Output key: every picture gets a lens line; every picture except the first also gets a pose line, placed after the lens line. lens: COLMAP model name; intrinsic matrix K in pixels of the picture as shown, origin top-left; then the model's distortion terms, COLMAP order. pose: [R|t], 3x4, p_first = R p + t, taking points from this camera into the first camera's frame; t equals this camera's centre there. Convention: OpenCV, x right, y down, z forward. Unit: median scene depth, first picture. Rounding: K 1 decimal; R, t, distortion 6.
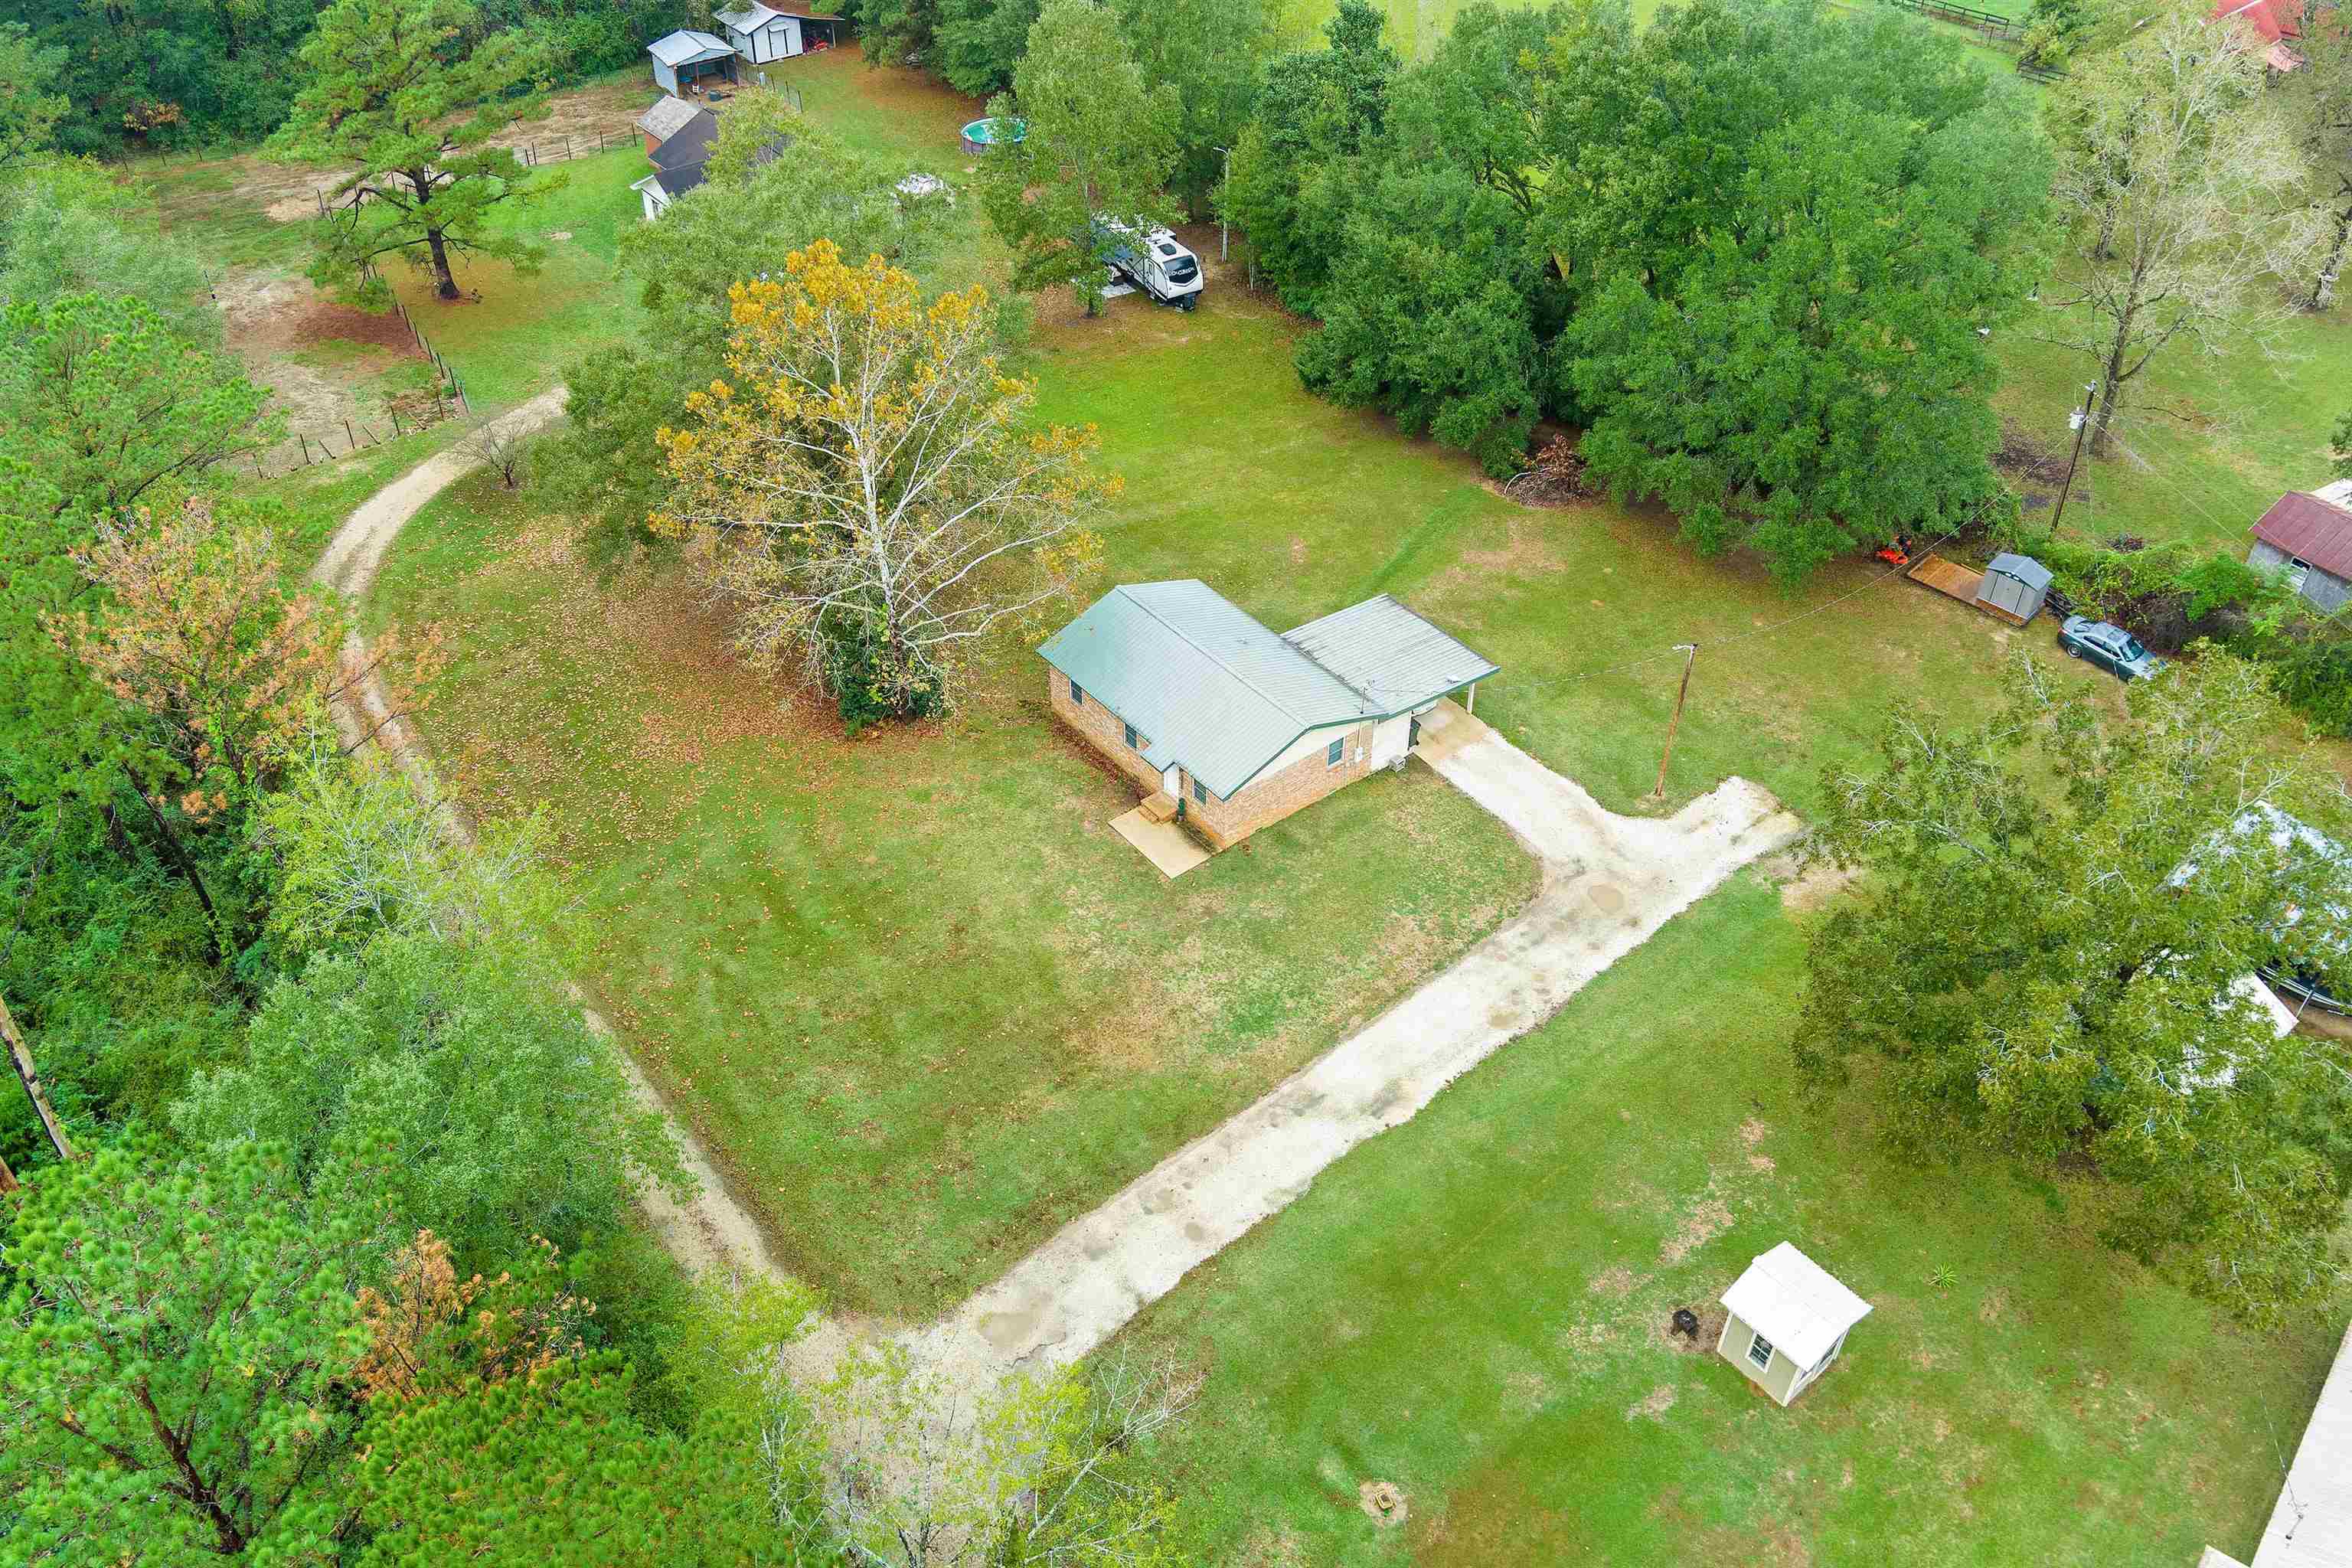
lens RADIAL K [[1921.8, 0, 1166.9], [0, 1921.8, 788.5], [0, 0, 1]] dist [-0.080604, 0.020487]
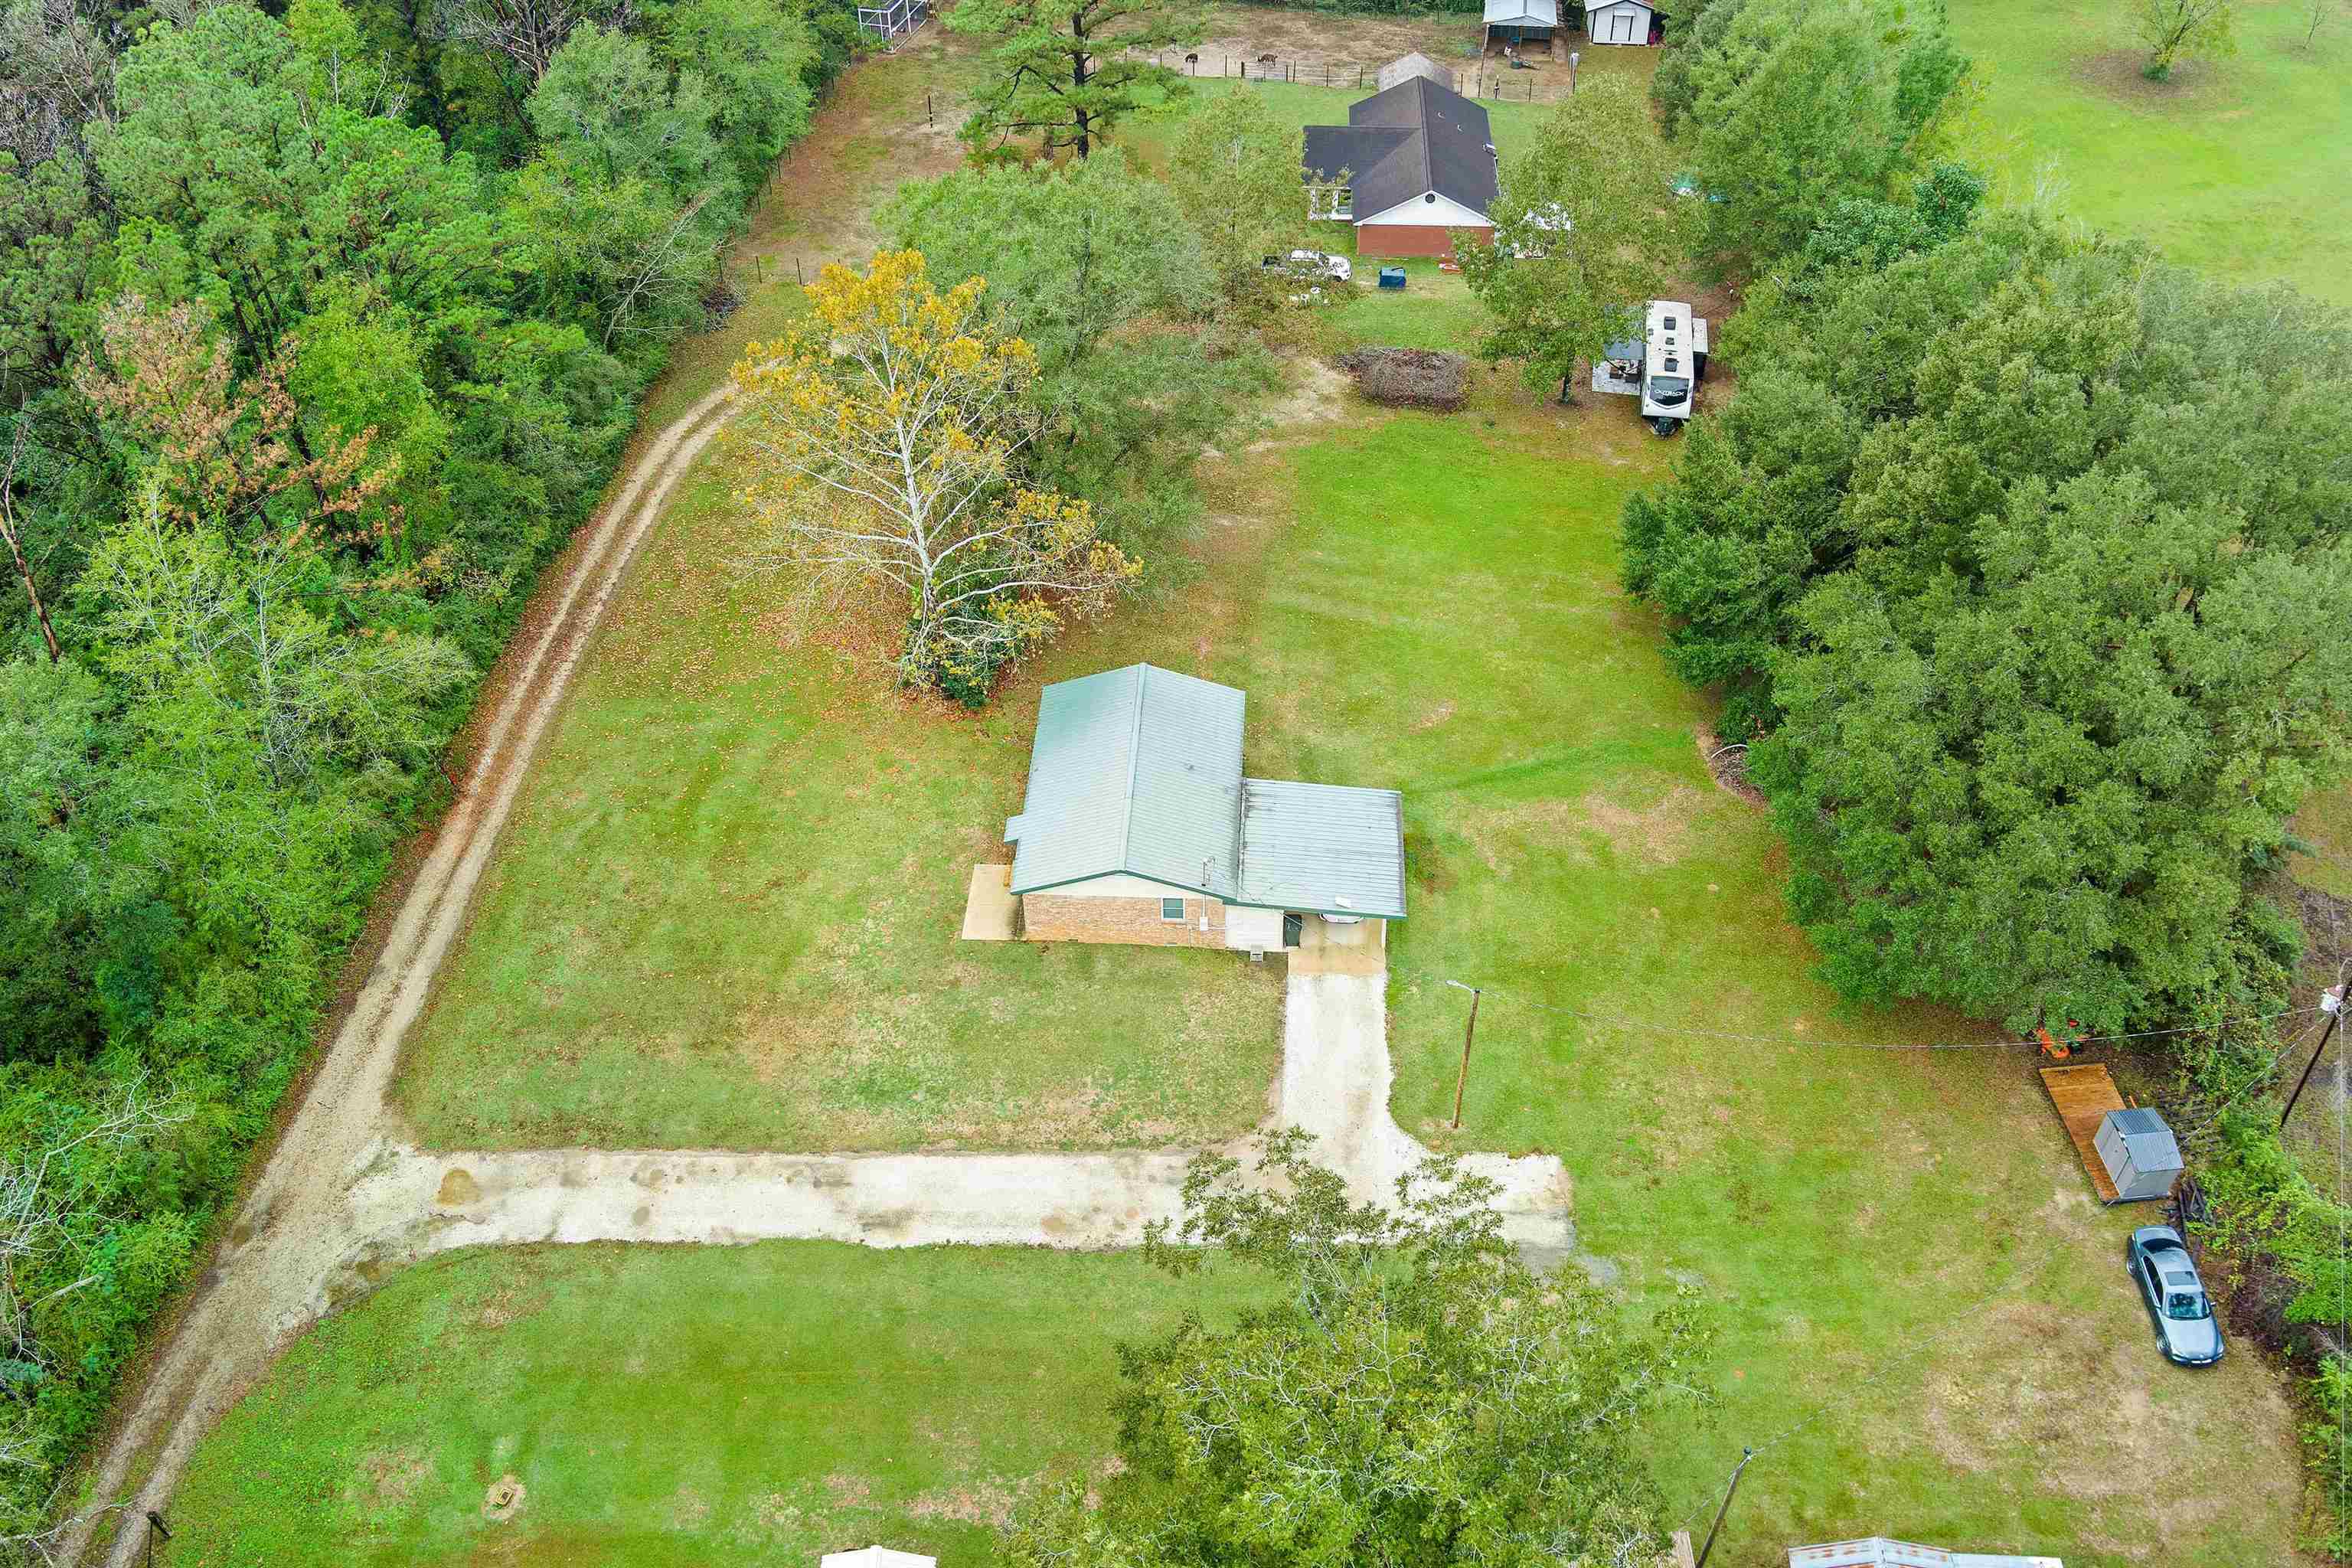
lens RADIAL K [[1921.8, 0, 1167.6], [0, 1921.8, 805.4], [0, 0, 1]] dist [-0.080604, 0.020487]
pose [[0.748057, 0.446663, -0.490818, 0.550735], [-0.412313, 0.892339, 0.183654, -0.248084], [0.520008, 0.064987, 0.851686, 0.176798]]
